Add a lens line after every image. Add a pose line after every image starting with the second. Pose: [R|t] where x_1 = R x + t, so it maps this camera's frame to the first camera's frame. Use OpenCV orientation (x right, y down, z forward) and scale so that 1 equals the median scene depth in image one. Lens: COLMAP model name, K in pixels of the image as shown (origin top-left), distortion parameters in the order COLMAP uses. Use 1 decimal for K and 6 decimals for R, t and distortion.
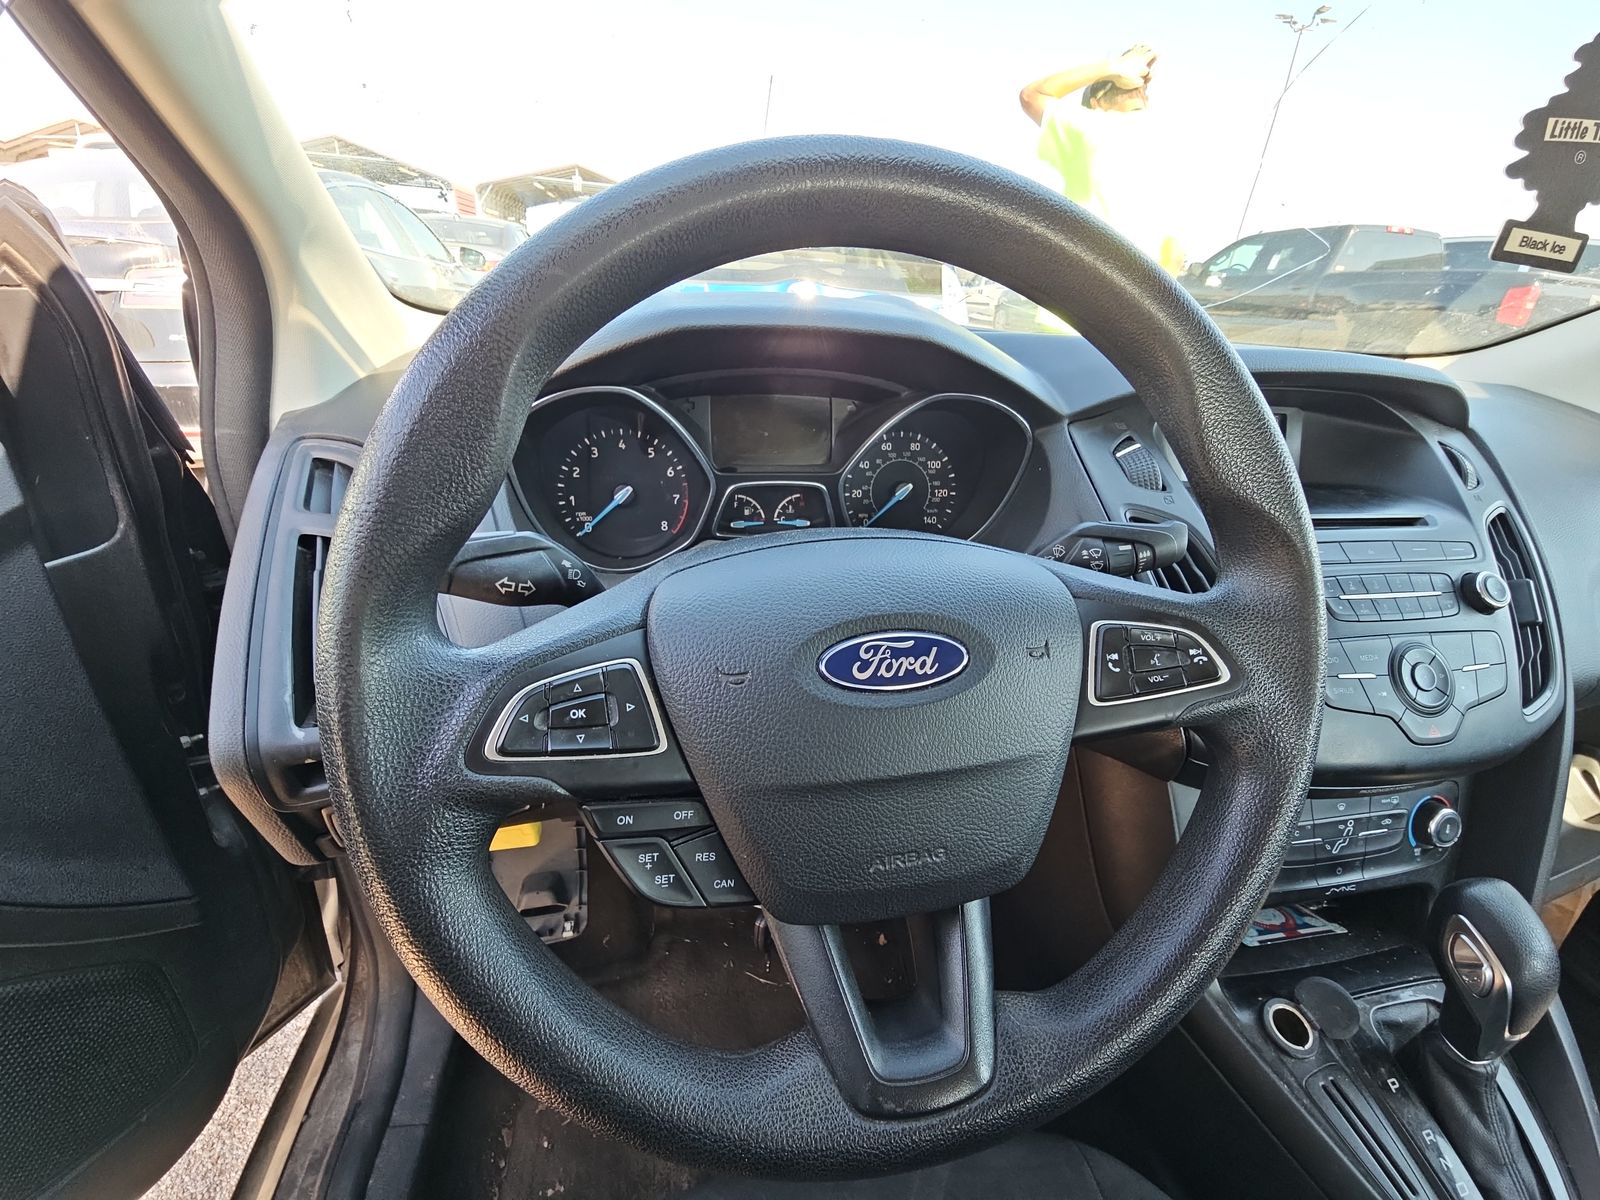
lens RADIAL K [[638.2, 0, 799.9], [0, 638.2, 632.4], [0, 0, 1]] dist [0.010677, 0.000074]
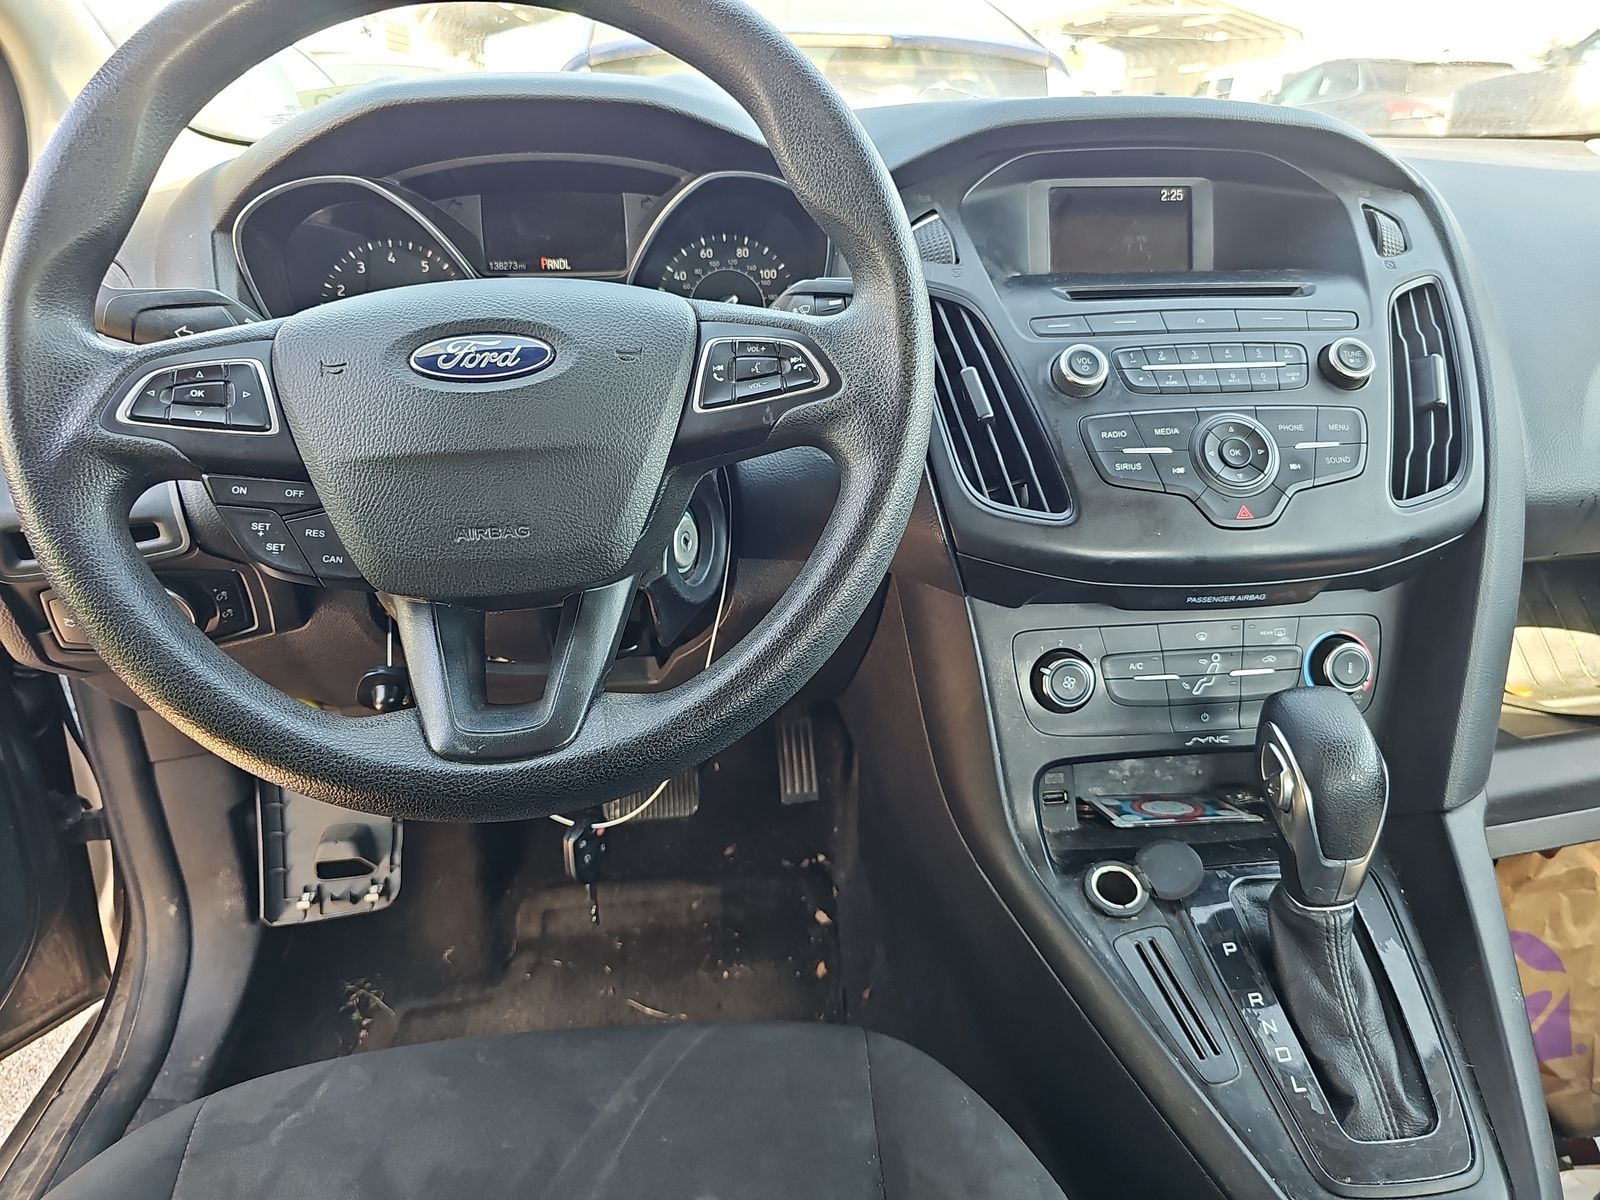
lens RADIAL K [[1059.2, 0, 806.3], [0, 1059.2, 639.0], [0, 0, 1]] dist [0.050403, -0.048728]
pose [[0.993272, -0.010998, -0.115283, 0.525148], [0.004417, 0.998354, -0.057186, 0.368084], [0.115722, 0.056292, 0.991685, -0.428566]]
